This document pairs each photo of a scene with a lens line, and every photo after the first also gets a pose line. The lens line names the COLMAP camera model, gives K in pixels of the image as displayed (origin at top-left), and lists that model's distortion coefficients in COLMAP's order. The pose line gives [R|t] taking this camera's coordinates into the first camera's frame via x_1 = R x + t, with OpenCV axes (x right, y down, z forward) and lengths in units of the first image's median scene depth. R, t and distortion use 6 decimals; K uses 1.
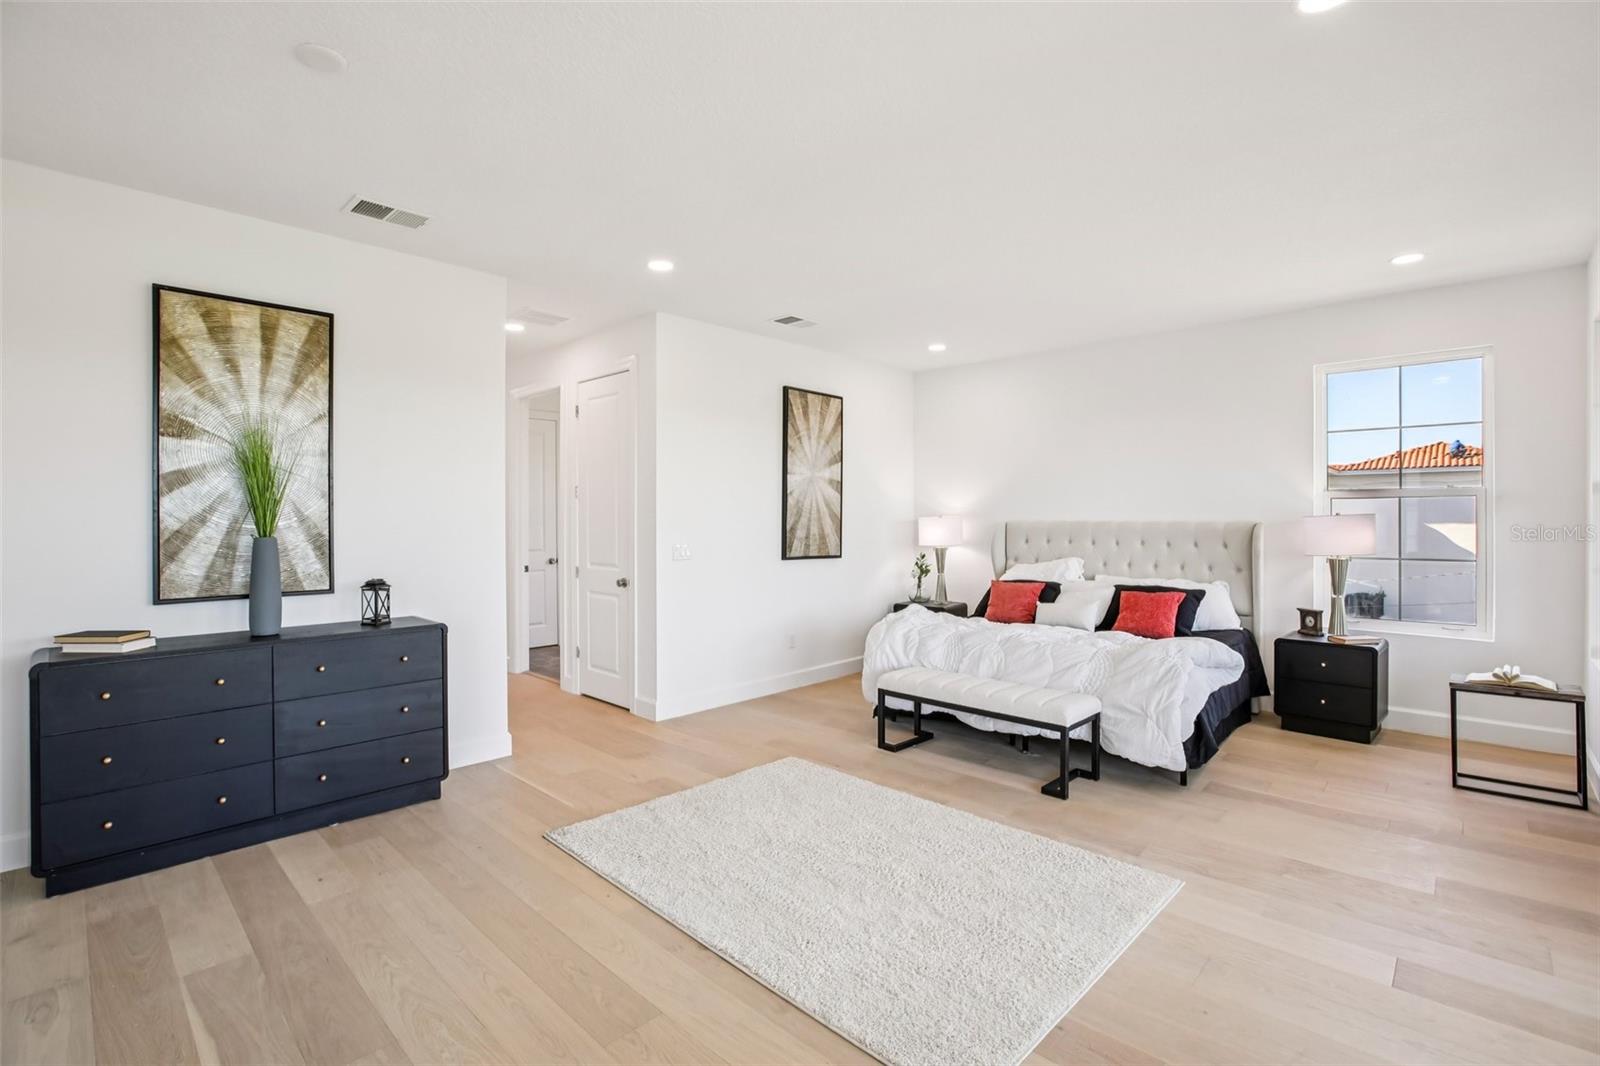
lens RADIAL K [[736.4, 0, 792.8], [0, 736.4, 529.7], [0, 0, 1]] dist [-0.042306, 0.001434]
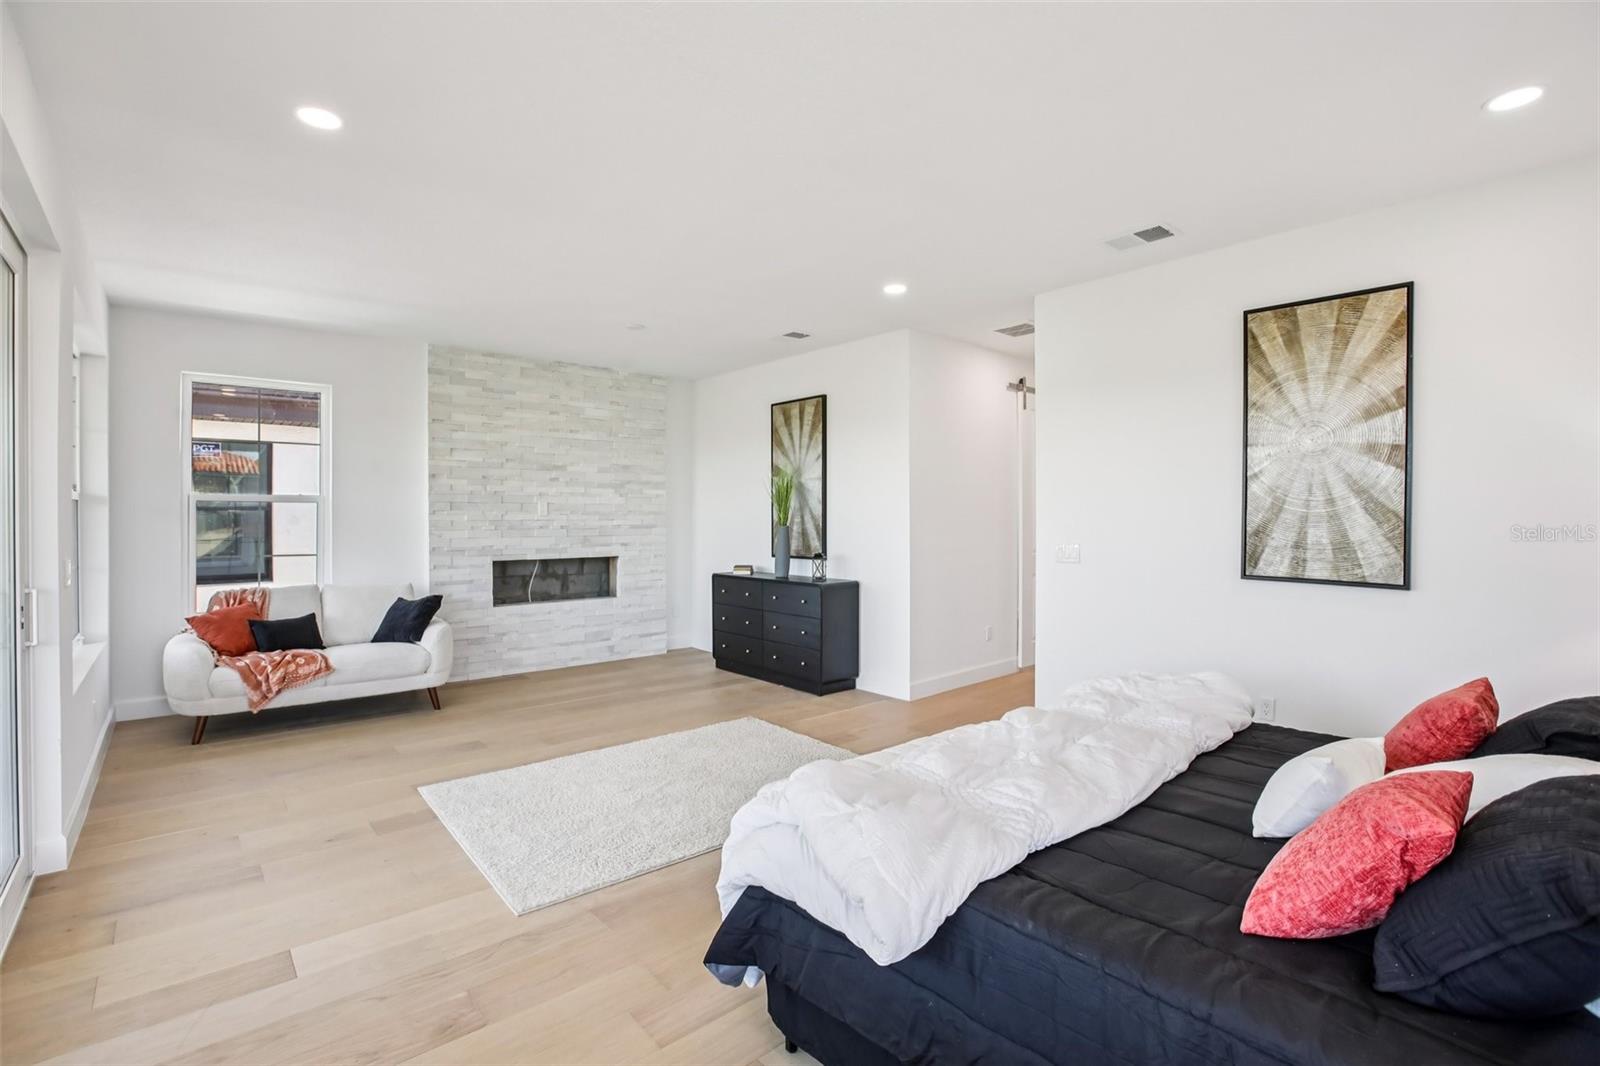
lens RADIAL K [[736.4, 0, 795.8], [0, 736.4, 521.1], [0, 0, 1]] dist [-0.042306, 0.001434]
pose [[-0.092614, 0.008157, -0.995669, 0.656663], [-0.013891, 0.999859, 0.009484, -0.010458], [0.995605, 0.014709, -0.092487, 0.660392]]
